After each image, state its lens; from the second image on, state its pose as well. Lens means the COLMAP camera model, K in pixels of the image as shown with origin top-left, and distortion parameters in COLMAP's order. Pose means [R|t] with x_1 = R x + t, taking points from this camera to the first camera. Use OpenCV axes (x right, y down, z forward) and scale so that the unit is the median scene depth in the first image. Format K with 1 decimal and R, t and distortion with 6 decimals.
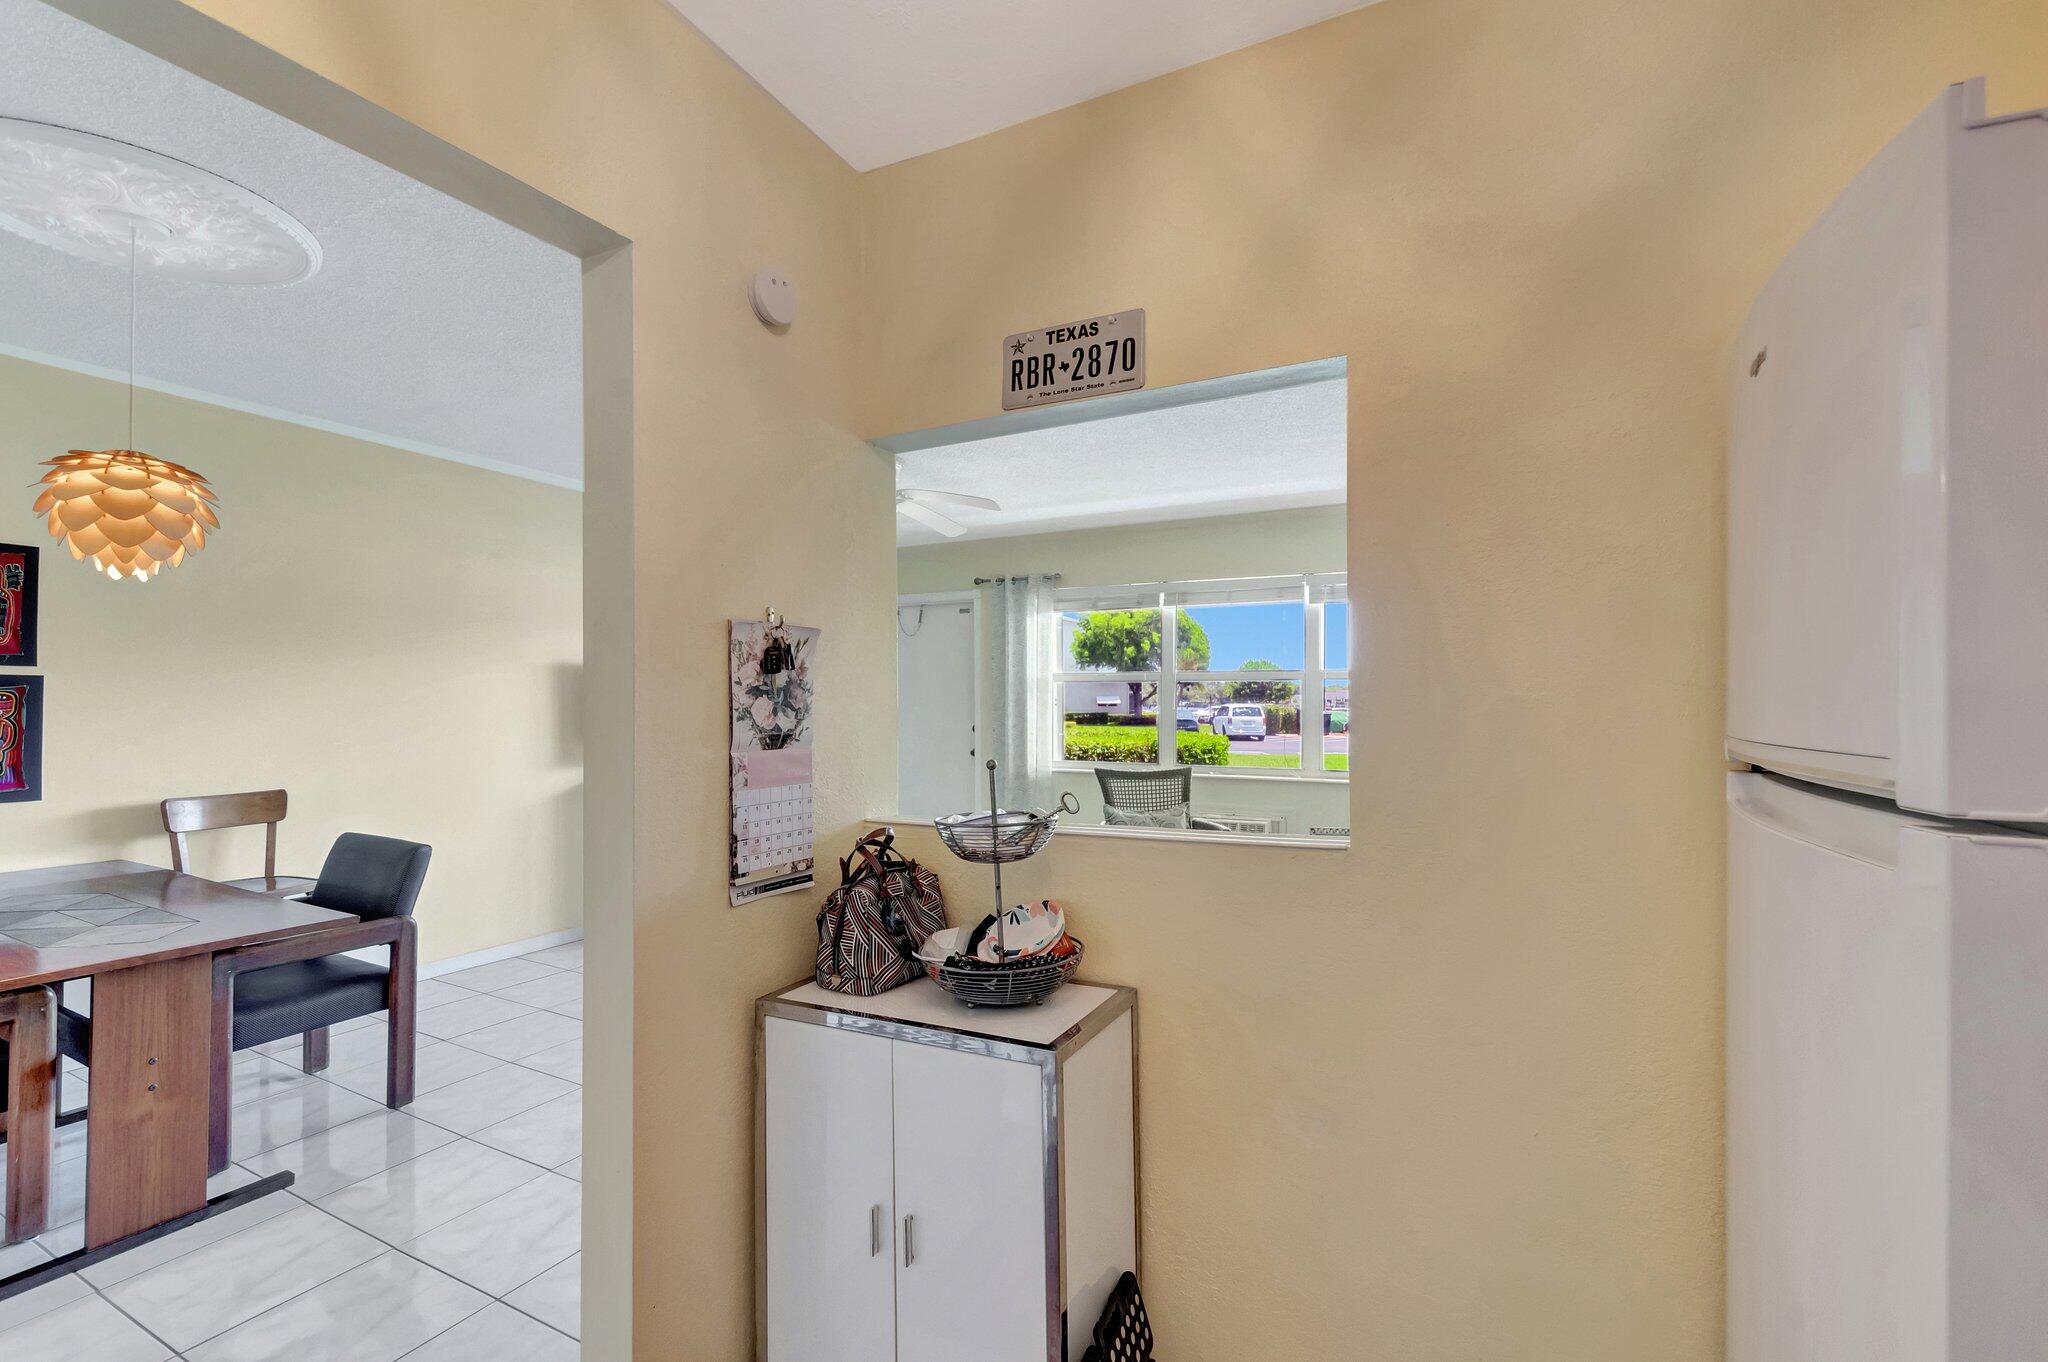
lens RADIAL K [[911.6, 0, 1024.4], [0, 911.6, 676.8], [0, 0, 1]] dist [-0.000840, -0.003530]
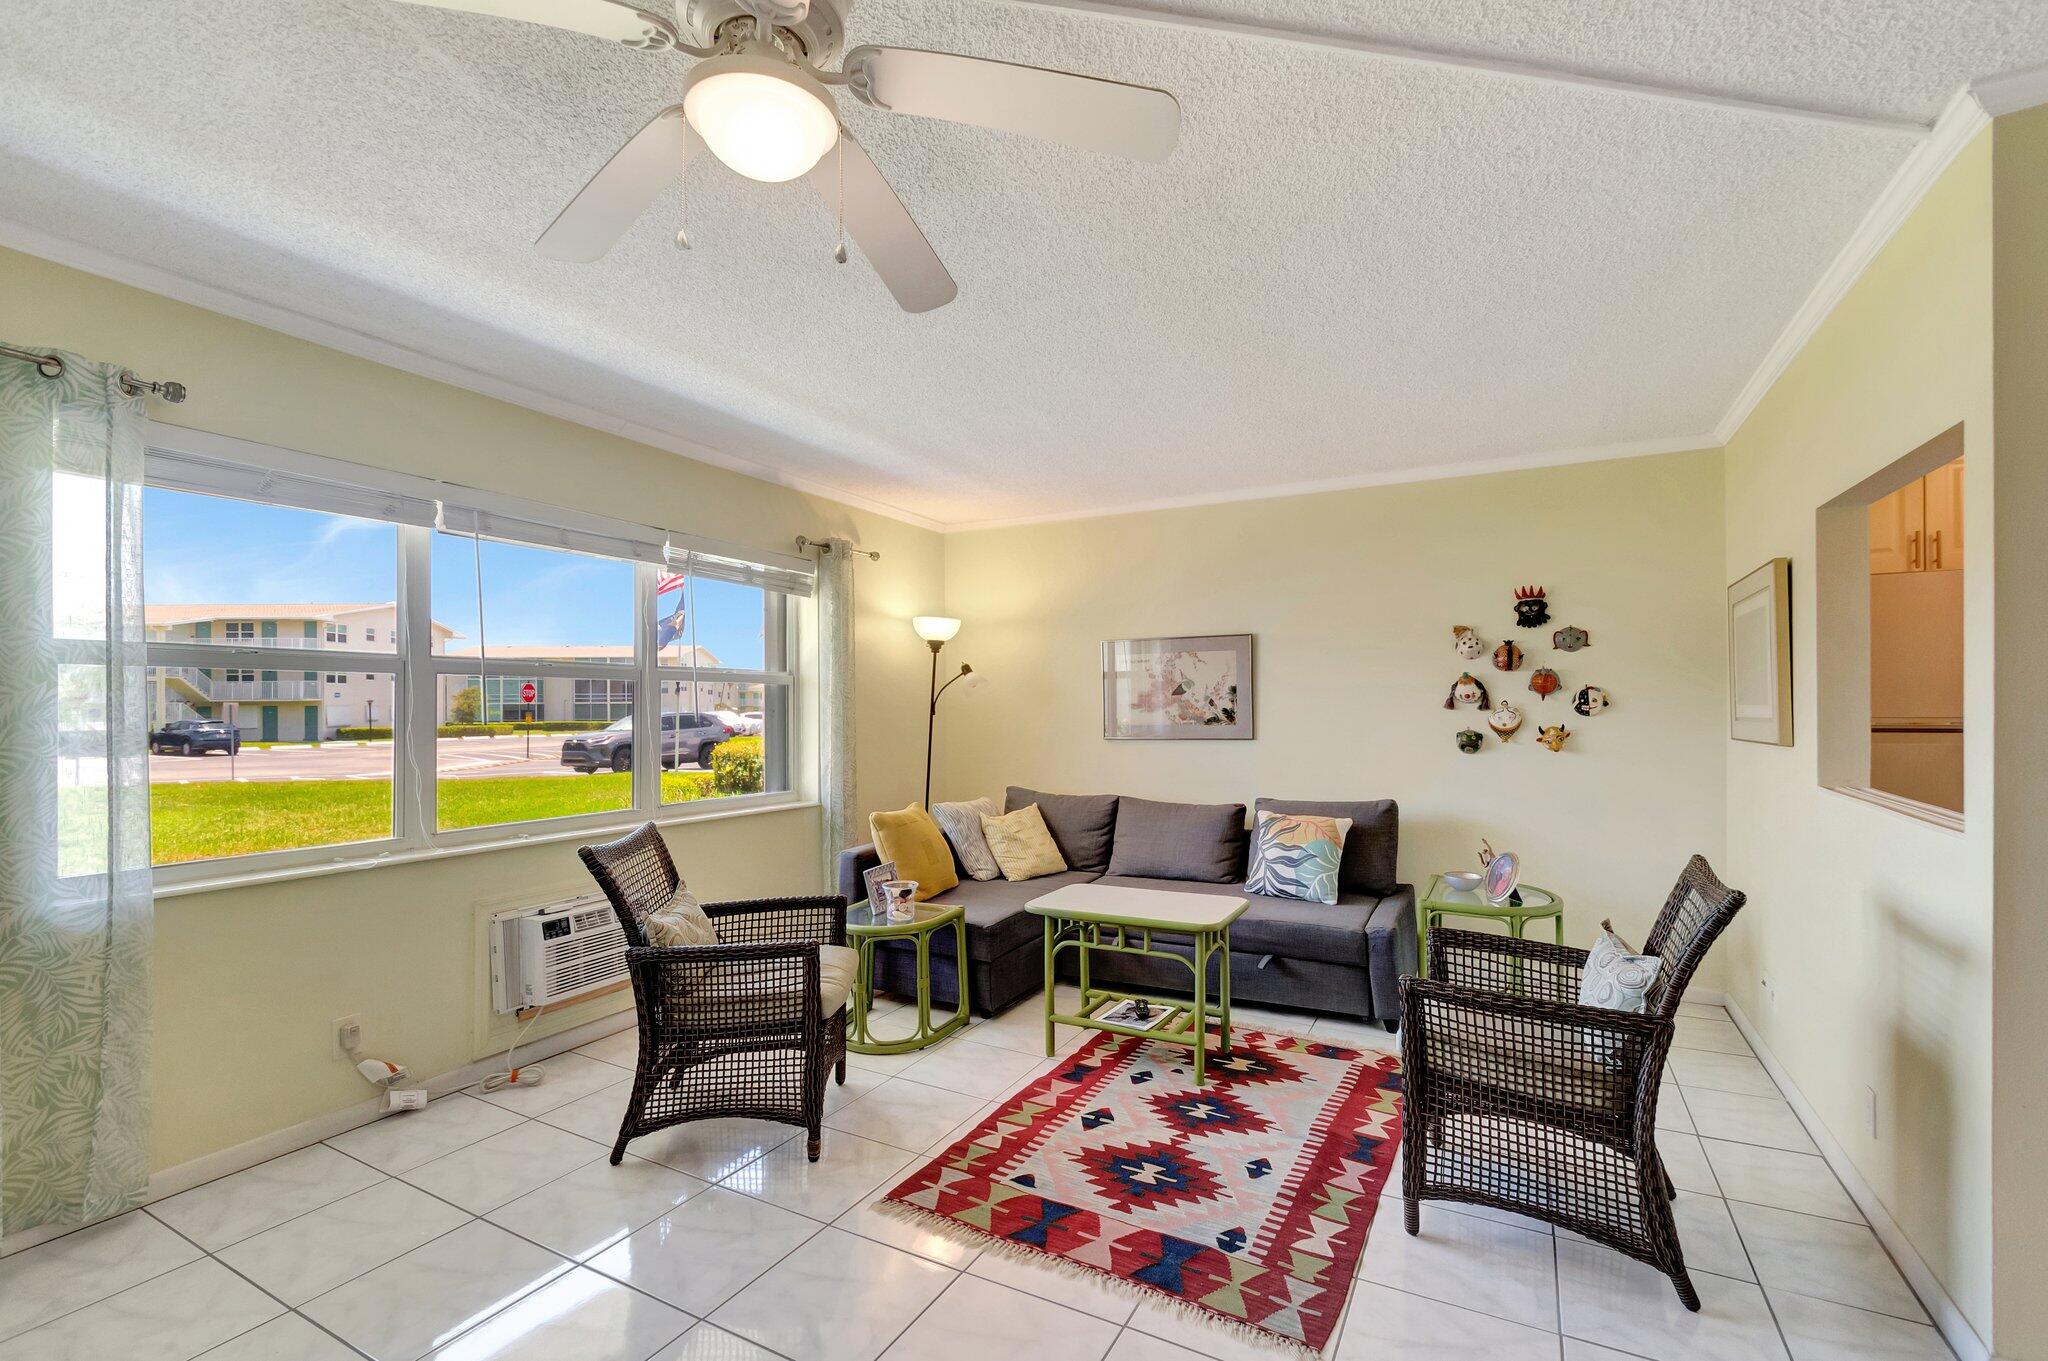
lens RADIAL K [[911.6, 0, 1027.5], [0, 911.6, 696.2], [0, 0, 1]] dist [-0.000840, -0.003530]
pose [[0.012516, 0.010107, 0.999871, -0.338722], [-0.016093, 0.999821, -0.009905, 0.014920], [-0.999792, -0.015967, 0.012676, 0.623607]]
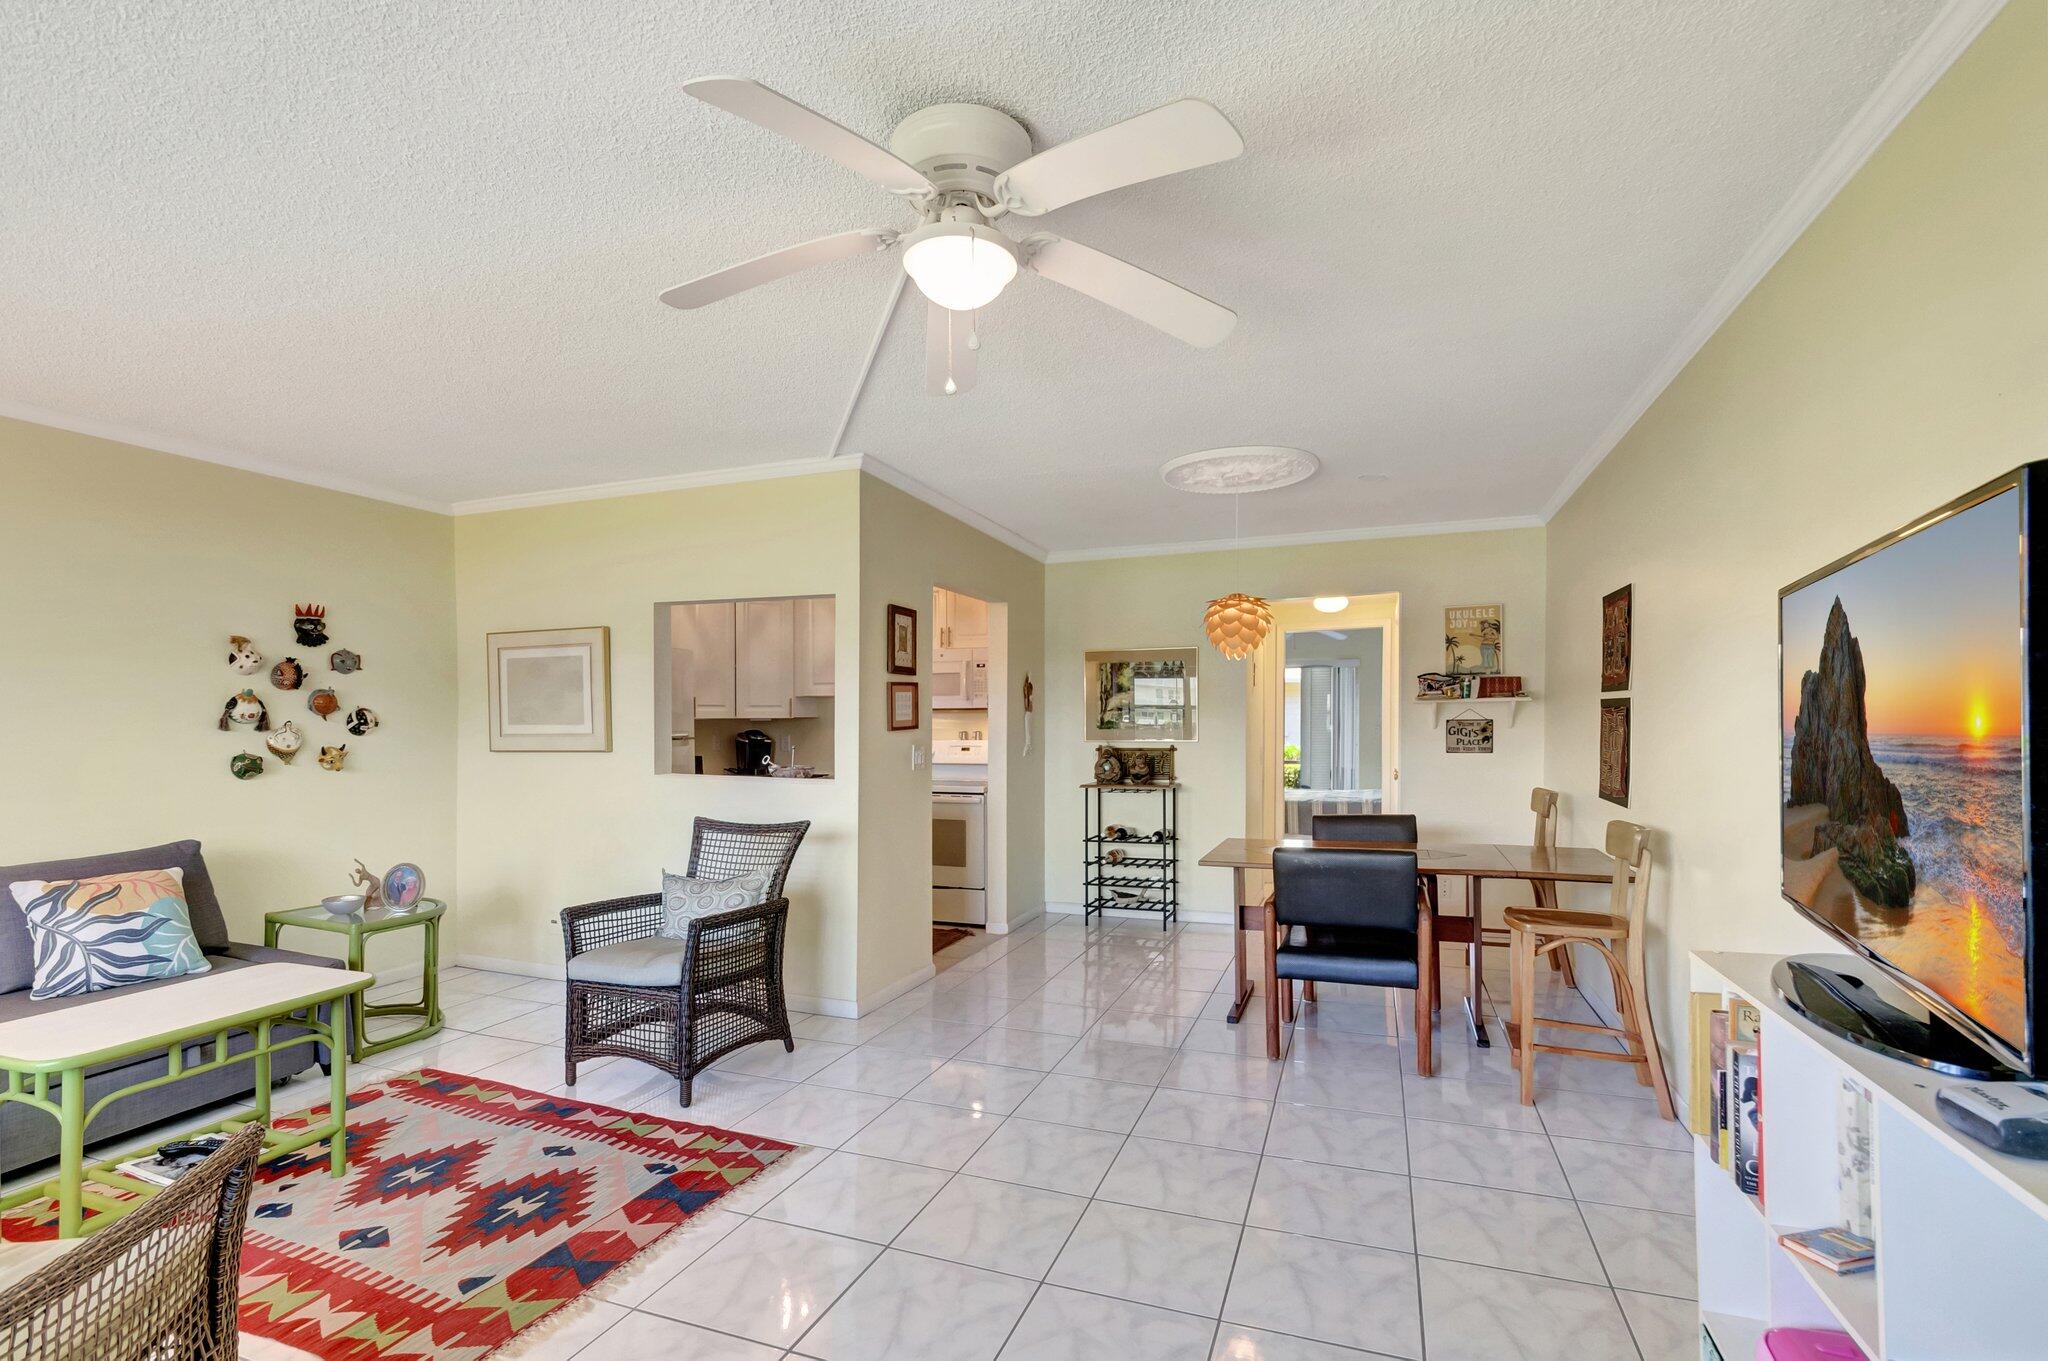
lens RADIAL K [[911.6, 0, 1050.6], [0, 911.6, 743.6], [0, 0, 1]] dist [-0.000840, -0.003530]
pose [[-0.990049, 0.007780, -0.140504, -0.106309], [0.007238, 0.999964, 0.004367, 0.022822], [0.140533, 0.003307, -0.990070, 0.985310]]
